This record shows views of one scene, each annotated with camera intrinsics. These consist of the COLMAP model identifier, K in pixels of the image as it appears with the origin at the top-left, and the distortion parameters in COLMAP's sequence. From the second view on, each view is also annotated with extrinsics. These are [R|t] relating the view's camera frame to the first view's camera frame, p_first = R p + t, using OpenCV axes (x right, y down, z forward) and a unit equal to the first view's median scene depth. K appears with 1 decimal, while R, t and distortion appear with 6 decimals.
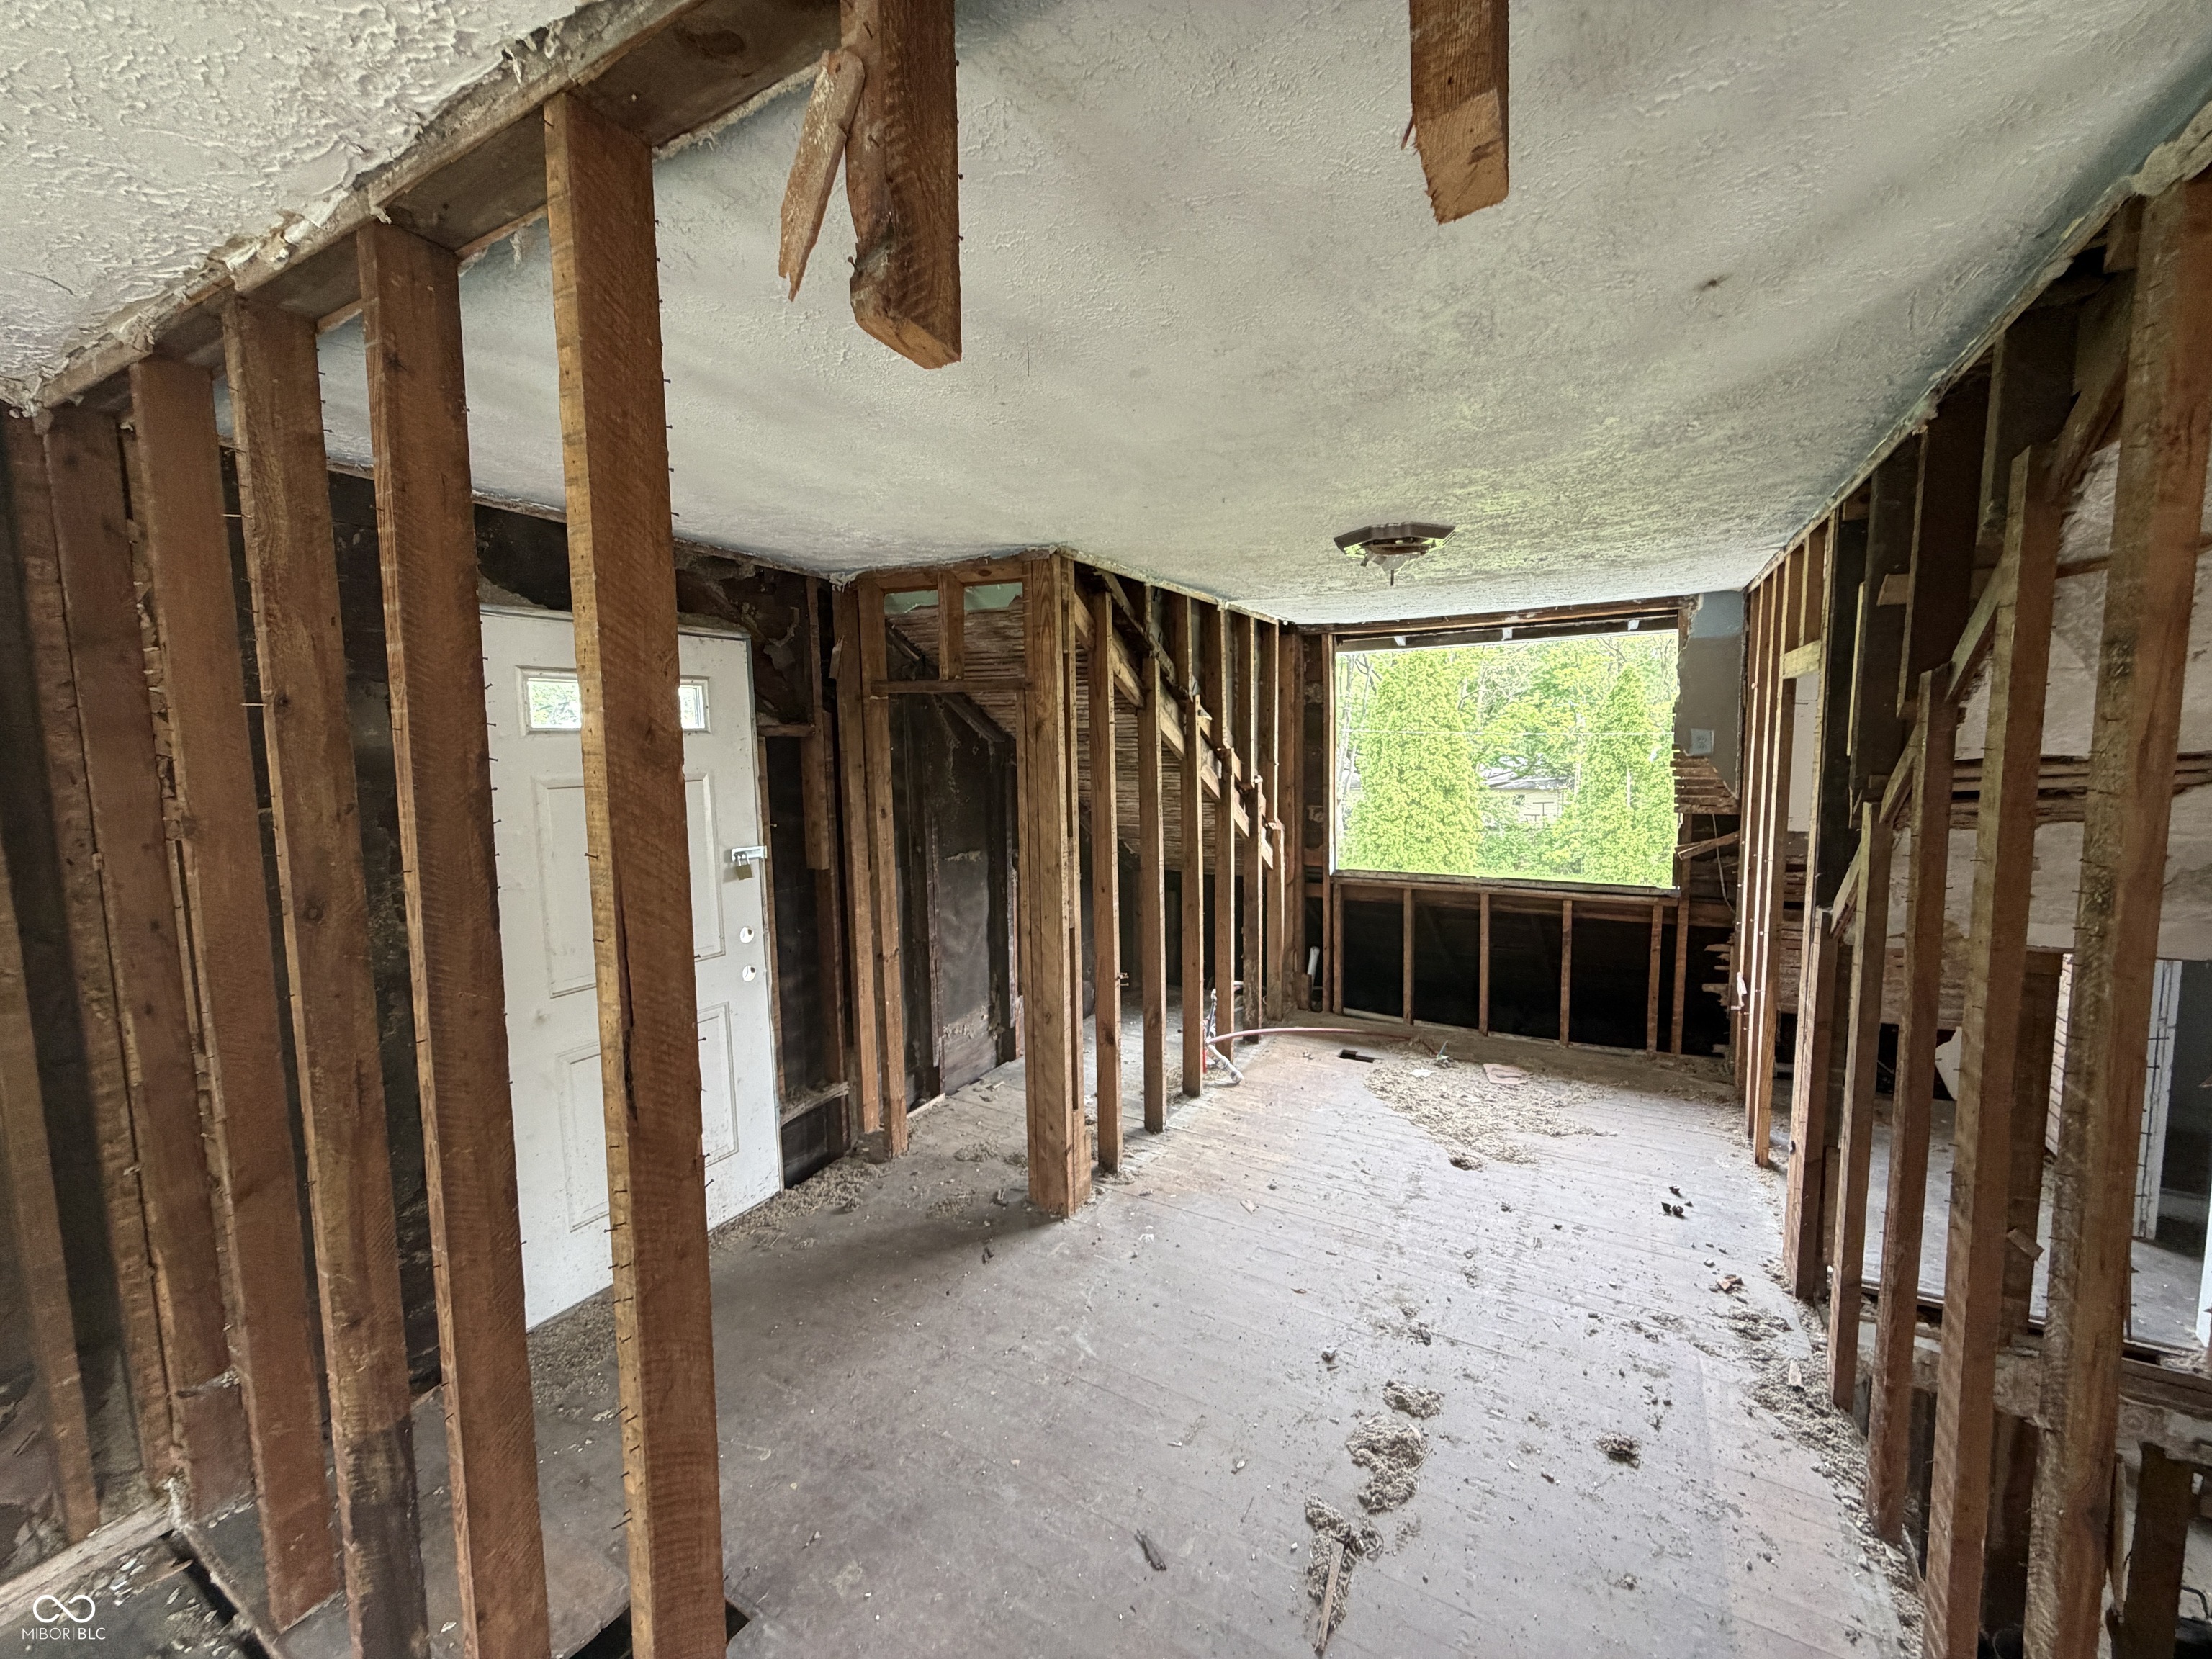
lens RADIAL K [[885.0, 0, 1107.0], [0, 885.0, 829.5], [0, 0, 1]] dist [-0.001026, 0.000093]
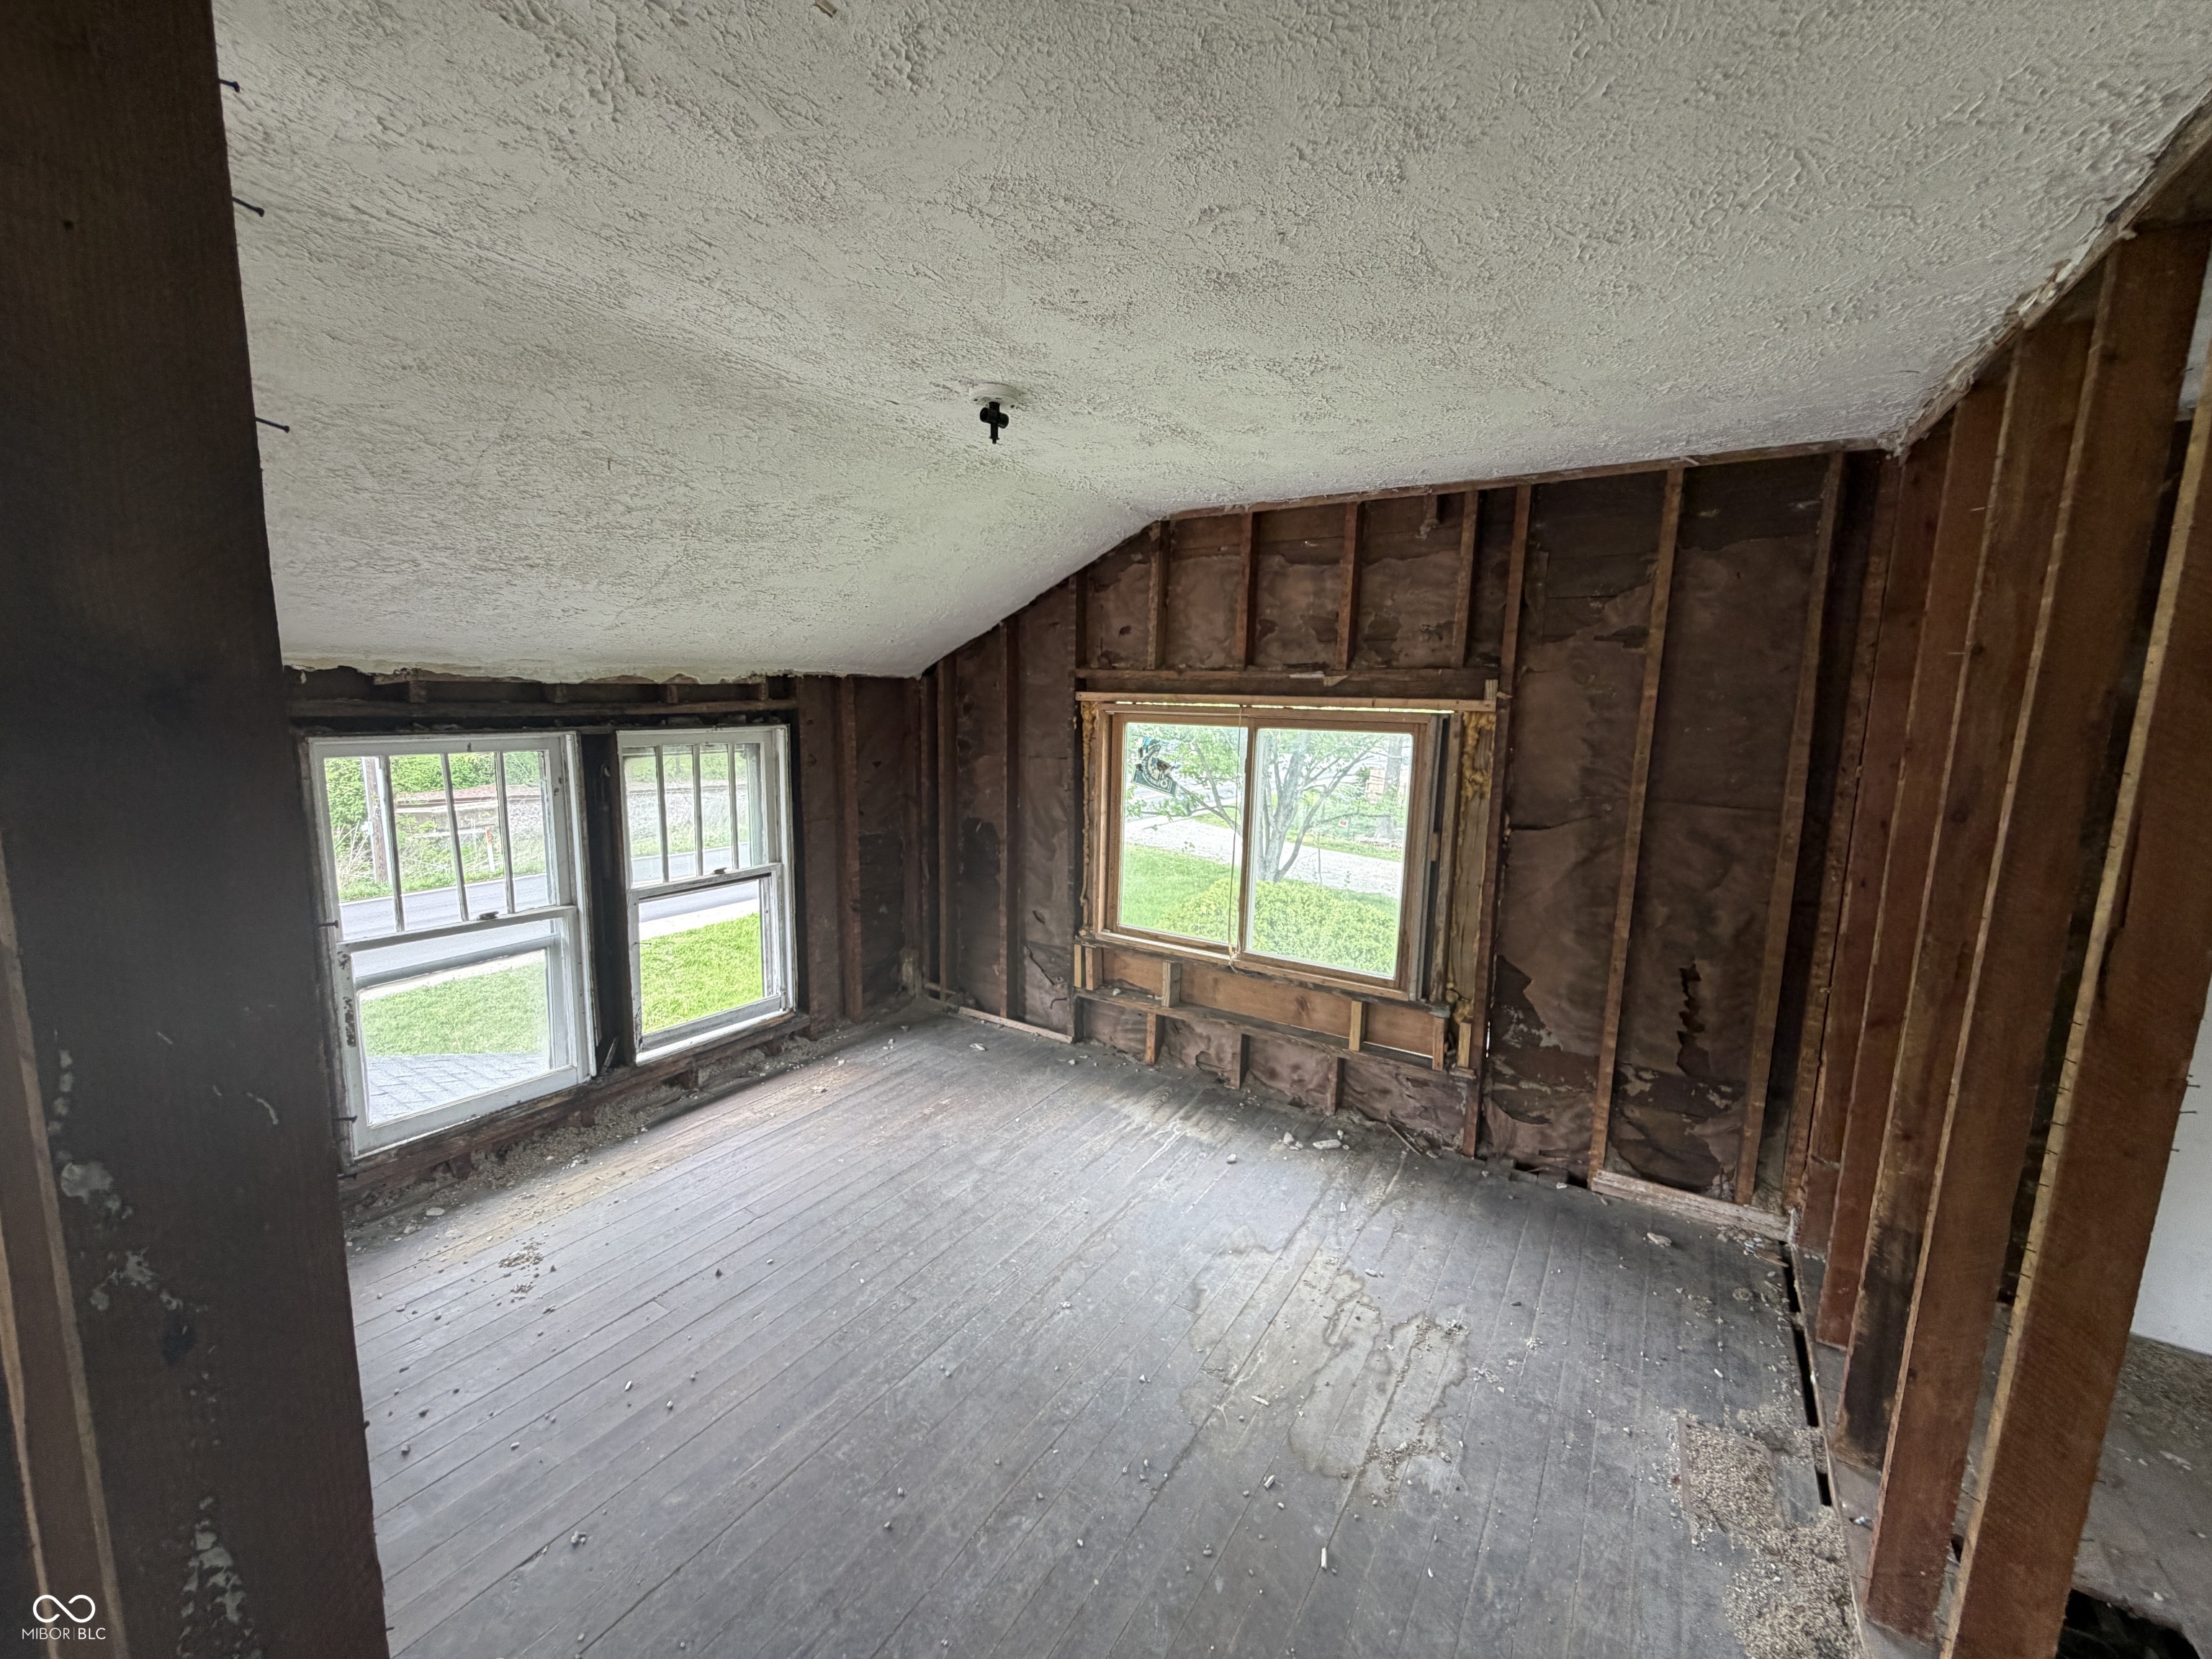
lens RADIAL K [[885.0, 0, 1103.7], [0, 885.0, 830.2], [0, 0, 1]] dist [-0.001026, 0.000093]
pose [[-0.050799, 0.158411, -0.986066, 0.338148], [-0.115642, 0.979766, 0.163356, 0.037626], [0.991991, 0.122329, -0.031452, -0.145999]]
